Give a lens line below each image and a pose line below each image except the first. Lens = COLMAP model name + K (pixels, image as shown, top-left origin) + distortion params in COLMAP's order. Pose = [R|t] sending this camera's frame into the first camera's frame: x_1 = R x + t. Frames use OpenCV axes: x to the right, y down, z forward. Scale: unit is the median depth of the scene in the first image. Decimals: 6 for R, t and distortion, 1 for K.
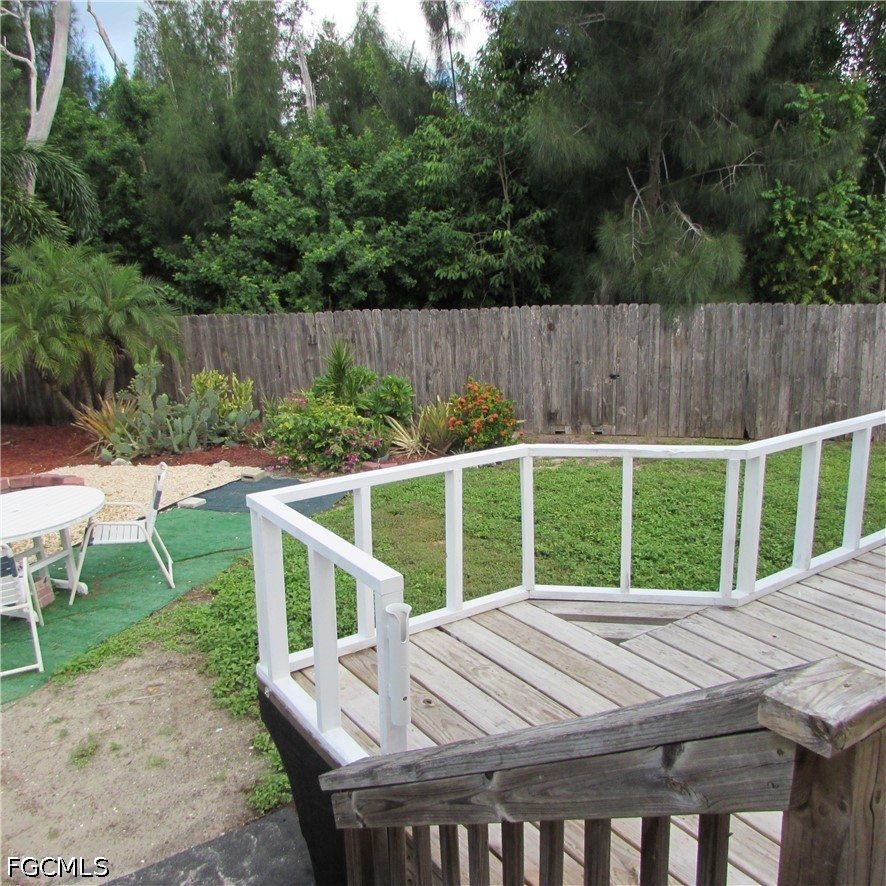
lens RADIAL K [[832.1, 0, 450.7], [0, 832.1, 435.4], [0, 0, 1]] dist [-0.043523, 0.020011]
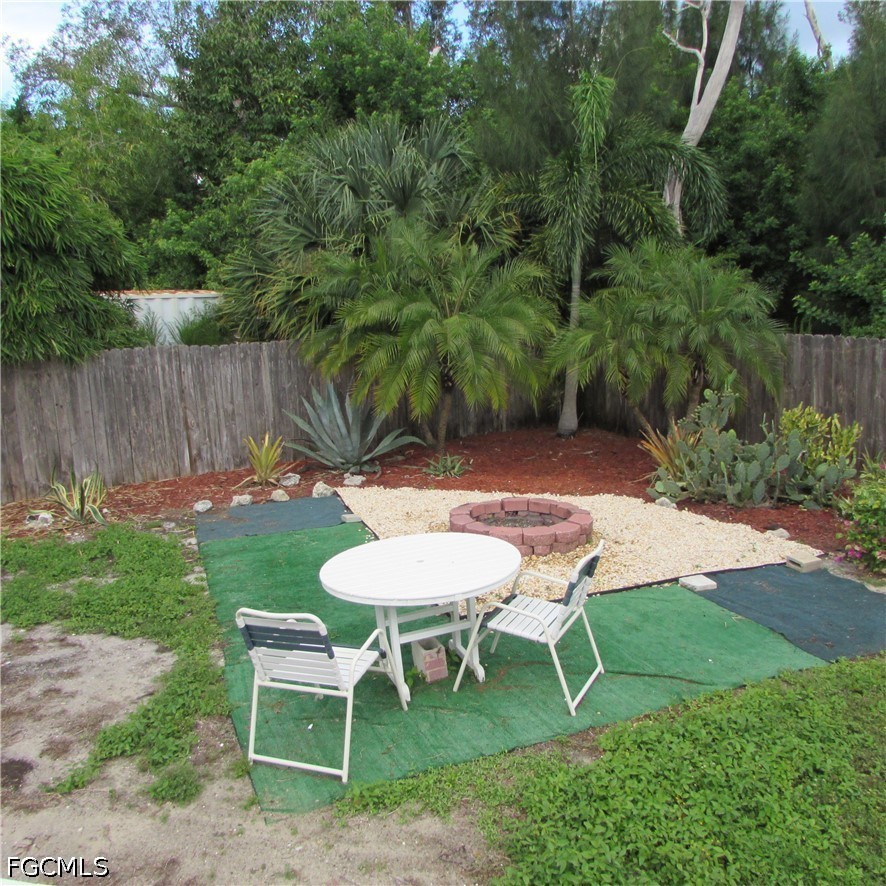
lens RADIAL K [[832.1, 0, 450.7], [0, 832.1, 435.4], [0, 0, 1]] dist [-0.043523, 0.020011]
pose [[0.686852, 0.154055, -0.710282, 0.038711], [-0.156750, 0.985677, 0.062206, -0.047792], [0.709692, 0.068610, 0.701163, 0.215557]]
